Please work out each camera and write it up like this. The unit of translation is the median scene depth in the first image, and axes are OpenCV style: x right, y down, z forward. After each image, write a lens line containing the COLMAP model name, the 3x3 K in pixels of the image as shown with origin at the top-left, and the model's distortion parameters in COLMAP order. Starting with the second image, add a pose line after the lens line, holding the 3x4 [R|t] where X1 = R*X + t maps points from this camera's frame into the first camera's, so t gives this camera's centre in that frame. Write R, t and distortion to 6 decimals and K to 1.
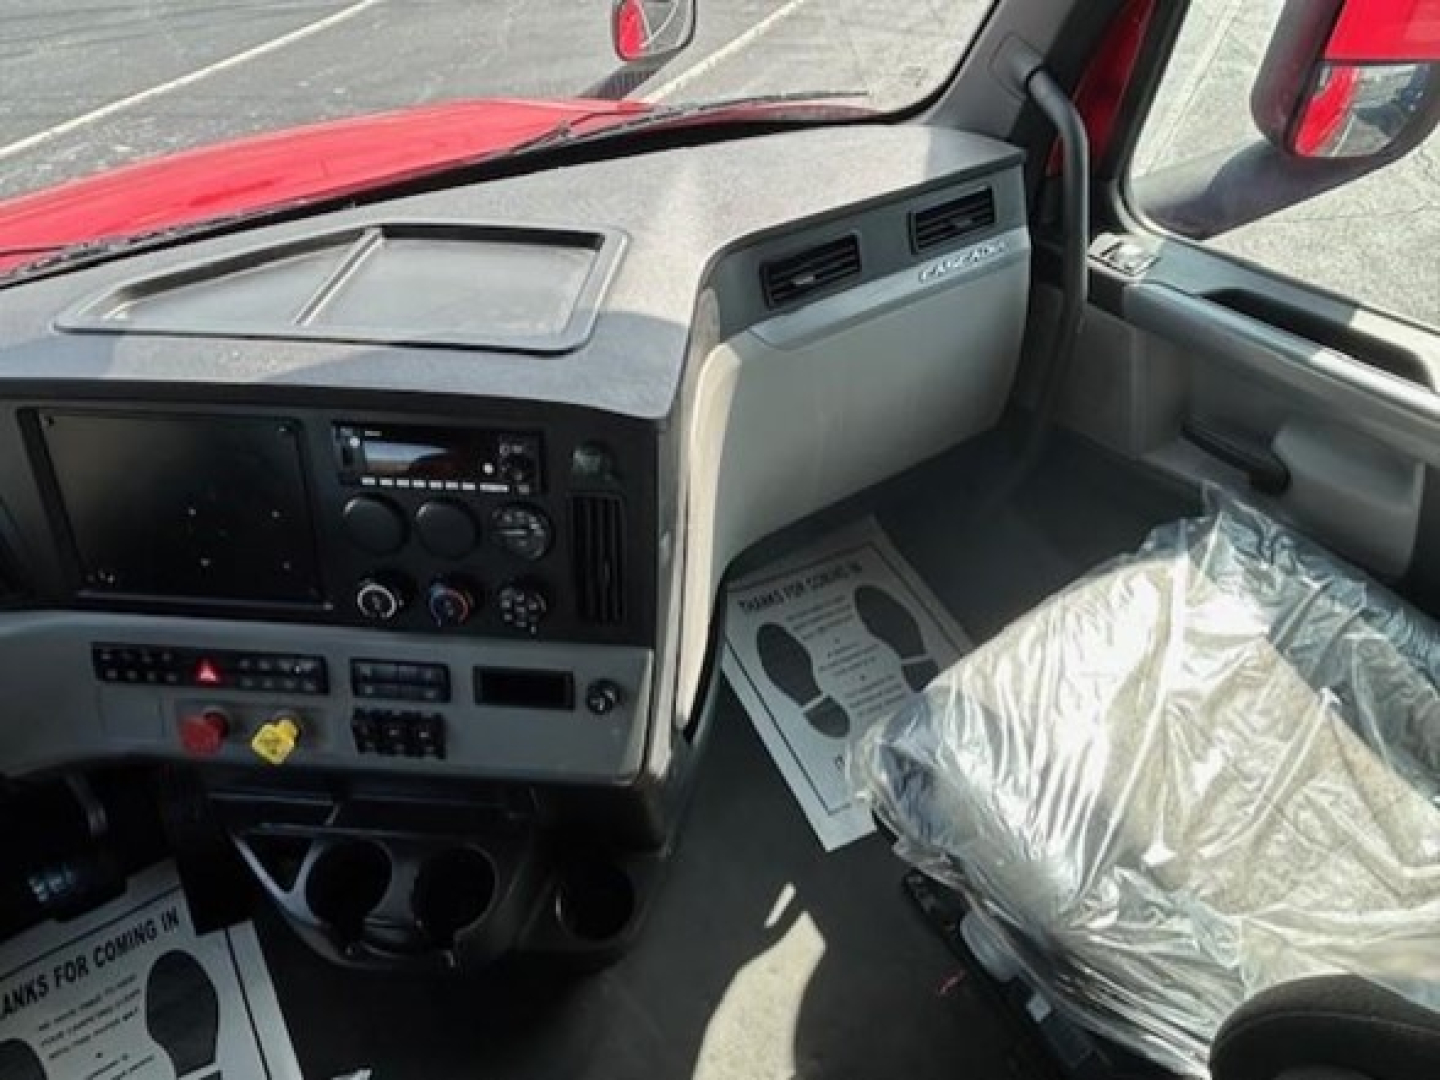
lens RADIAL K [[942.0, 0, 729.6], [0, 942.0, 531.4], [0, 0, 1]] dist [-0.006863, -0.002274]
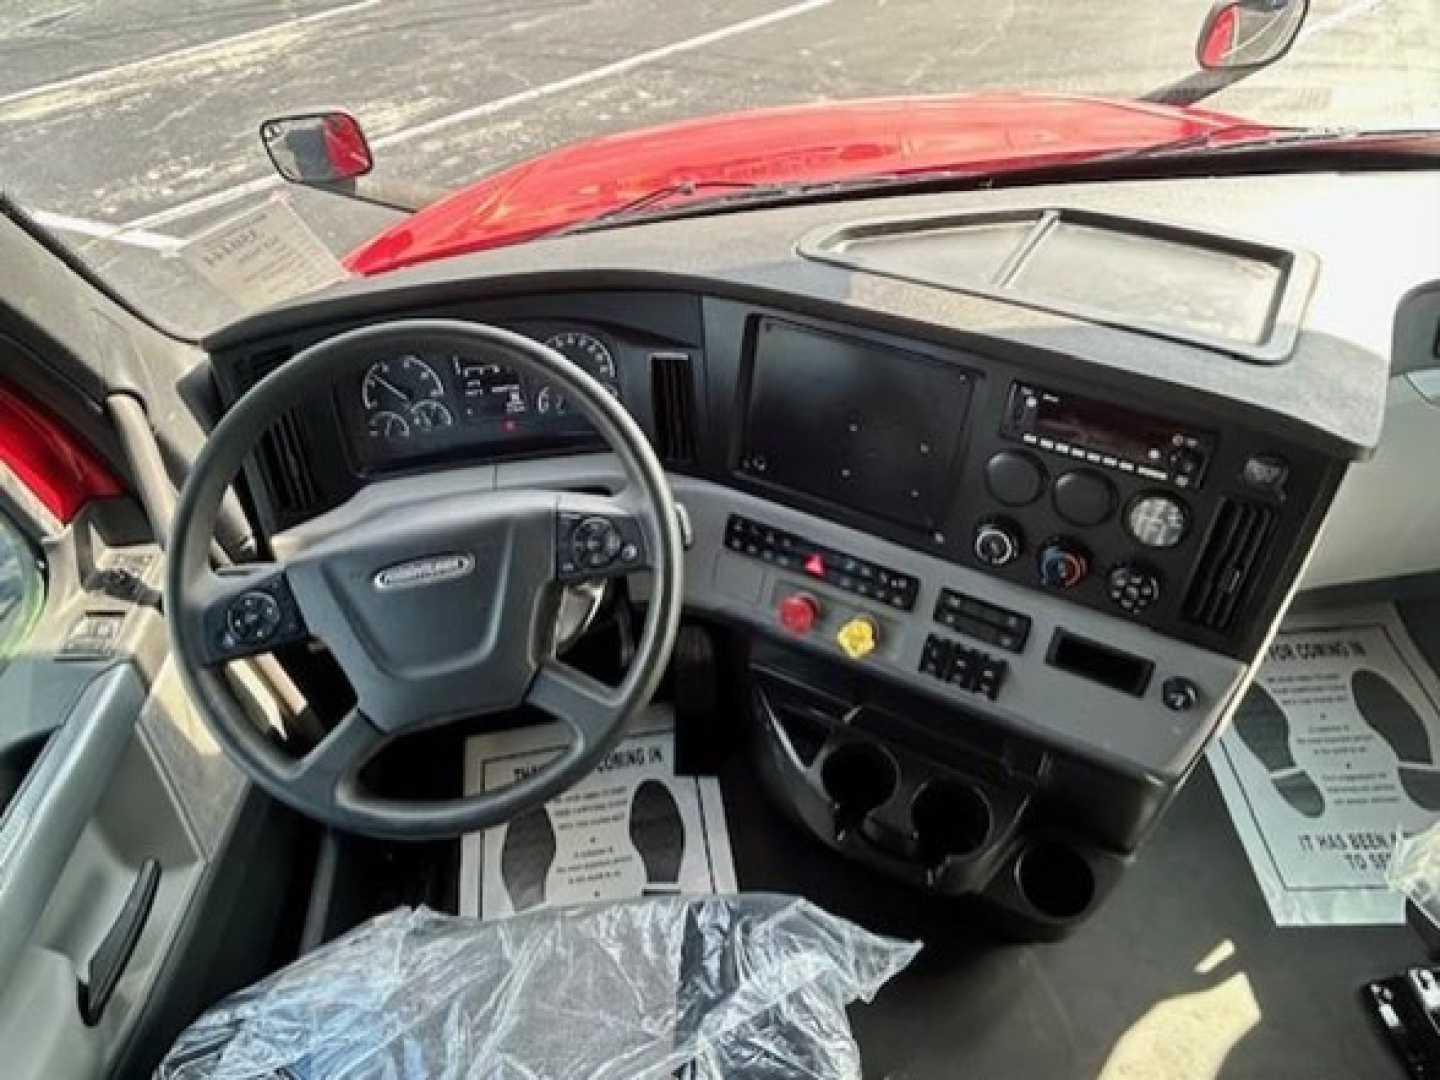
lens RADIAL K [[942.0, 0, 723.0], [0, 942.0, 538.6], [0, 0, 1]] dist [-0.006863, -0.002274]
pose [[0.899971, 0.269015, -0.343050, -0.242726], [-0.262585, 0.962648, 0.066018, 0.065657], [0.347997, 0.030665, 0.936994, -0.126773]]
